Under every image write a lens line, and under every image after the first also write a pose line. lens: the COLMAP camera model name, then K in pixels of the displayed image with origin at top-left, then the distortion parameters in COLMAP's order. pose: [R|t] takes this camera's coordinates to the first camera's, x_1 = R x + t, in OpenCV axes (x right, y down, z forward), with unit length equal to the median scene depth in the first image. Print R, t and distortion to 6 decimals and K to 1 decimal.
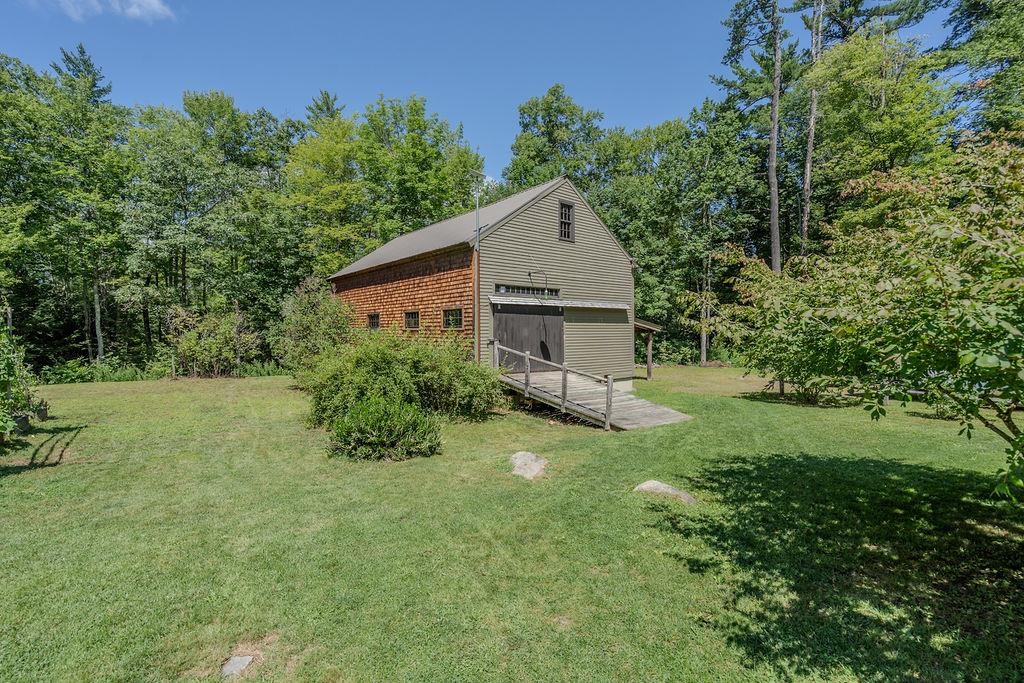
lens RADIAL K [[463.1, 0, 508.1], [0, 463.1, 335.0], [0, 0, 1]] dist [0.001244, -0.000007]
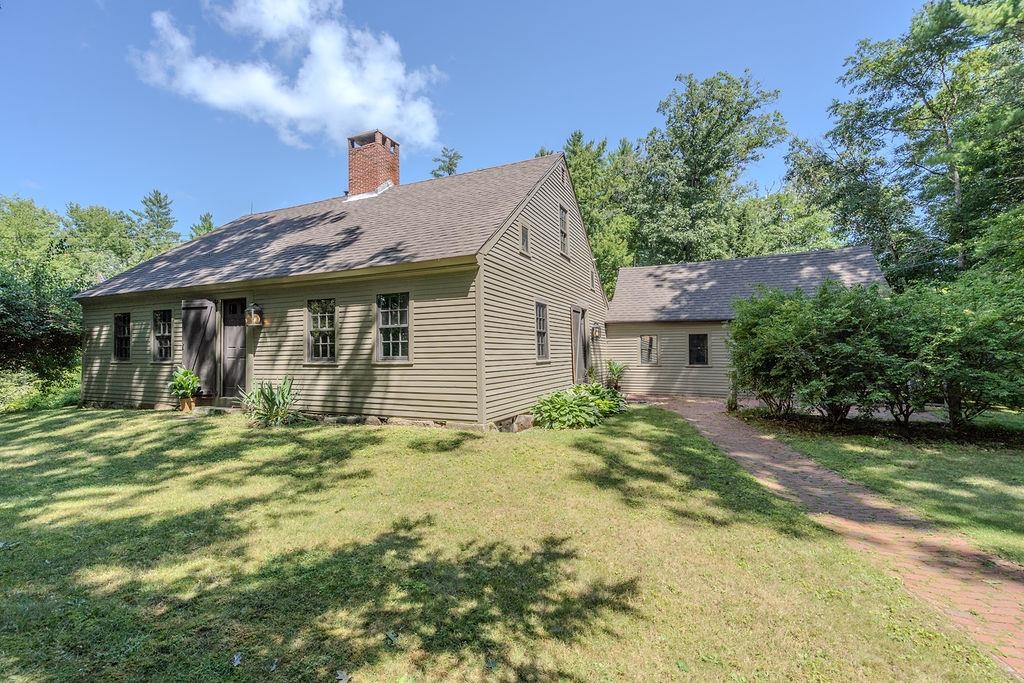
lens RADIAL K [[476.1, 0, 512.0], [0, 476.1, 341.5], [0, 0, 1]] dist [0.001957, -0.000184]
pose [[0.858395, 0.004864, 0.512967, -0.587602], [0.012410, 0.999466, -0.030242, -0.076017], [-0.512839, 0.032326, 0.857876, -1.976918]]
